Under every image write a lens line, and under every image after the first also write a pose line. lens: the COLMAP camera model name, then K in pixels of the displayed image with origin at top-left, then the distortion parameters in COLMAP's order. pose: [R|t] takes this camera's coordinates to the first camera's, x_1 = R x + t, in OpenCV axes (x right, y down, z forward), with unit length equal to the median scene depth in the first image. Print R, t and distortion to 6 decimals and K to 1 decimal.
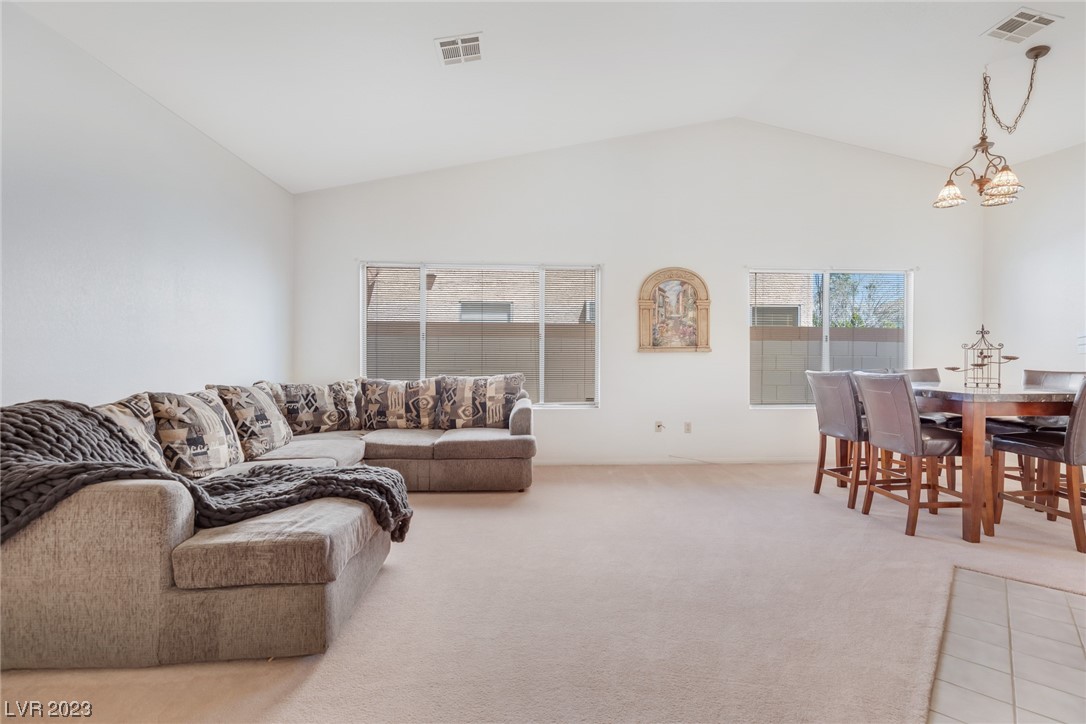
lens RADIAL K [[493.8, 0, 546.0], [0, 493.8, 357.2], [0, 0, 1]] dist [0.002000, 0.000091]
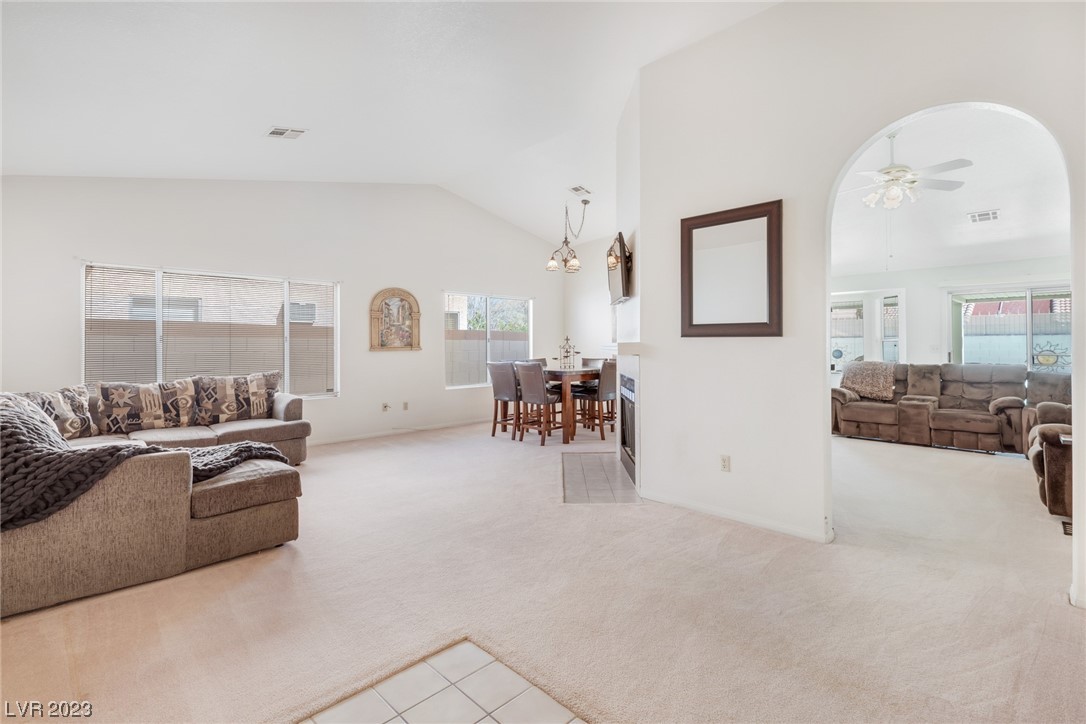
lens RADIAL K [[512.4, 0, 554.4], [0, 512.4, 339.1], [0, 0, 1]] dist [0.003920, 0.000070]
pose [[0.746606, 0.000281, 0.665267, -0.391015], [0.010796, 0.999863, -0.012538, -0.022140], [-0.665179, 0.016544, 0.746501, -0.370935]]
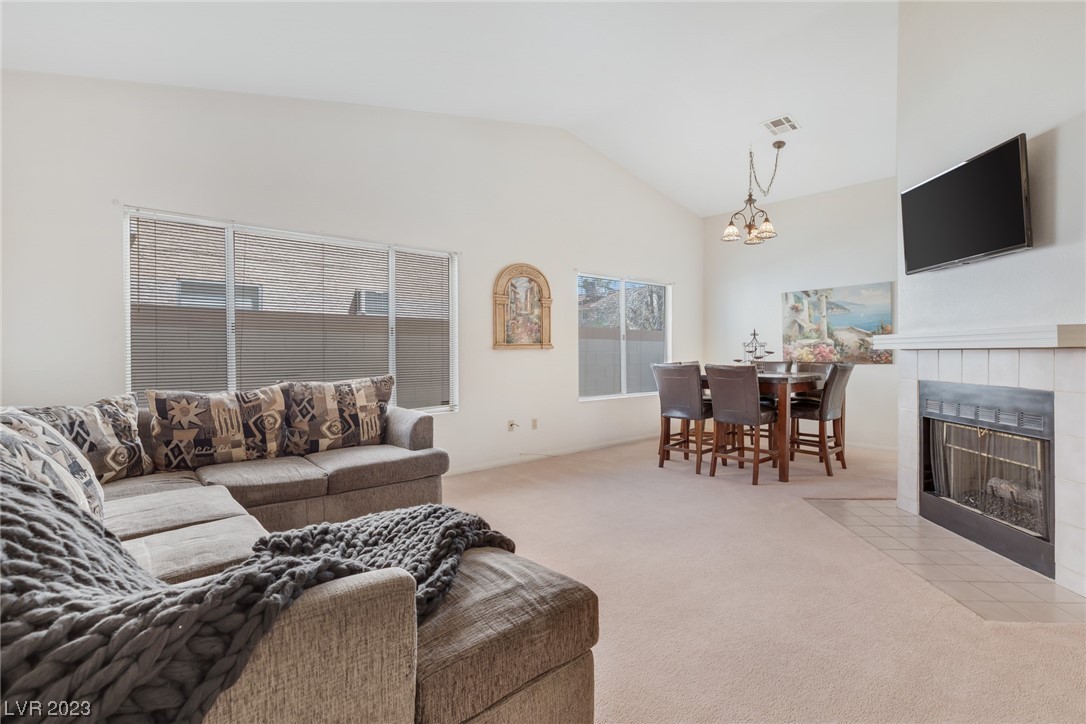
lens RADIAL K [[527.4, 0, 544.0], [0, 527.4, 354.9], [0, 0, 1]] dist [-0.004989, 0.000272]
pose [[0.783671, -0.009224, 0.621108, -0.412844], [0.009444, 0.999951, 0.002935, -0.001745], [-0.621105, 0.003566, 0.783720, 0.162256]]
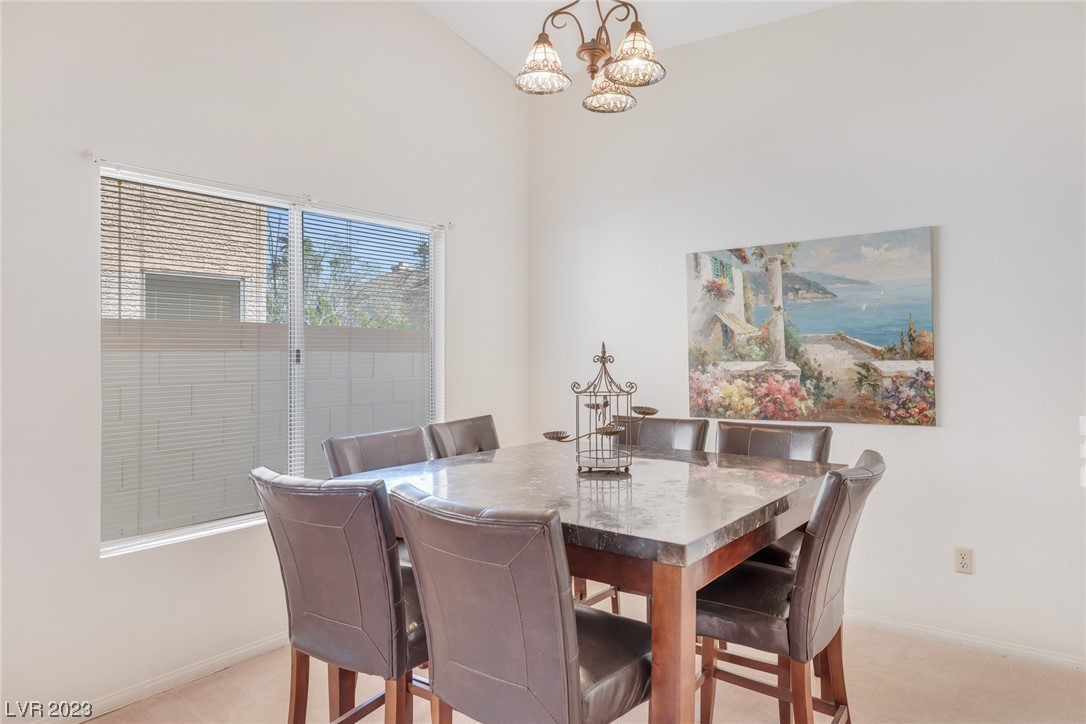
lens RADIAL K [[704.6, 0, 543.4], [0, 704.6, 343.8], [0, 0, 1]] dist [0.019508, 0.000942]
pose [[0.644225, 0.002200, 0.764833, 0.257418], [0.007179, 0.999934, -0.008923, -0.047906], [-0.764802, 0.011239, 0.644167, 0.485420]]
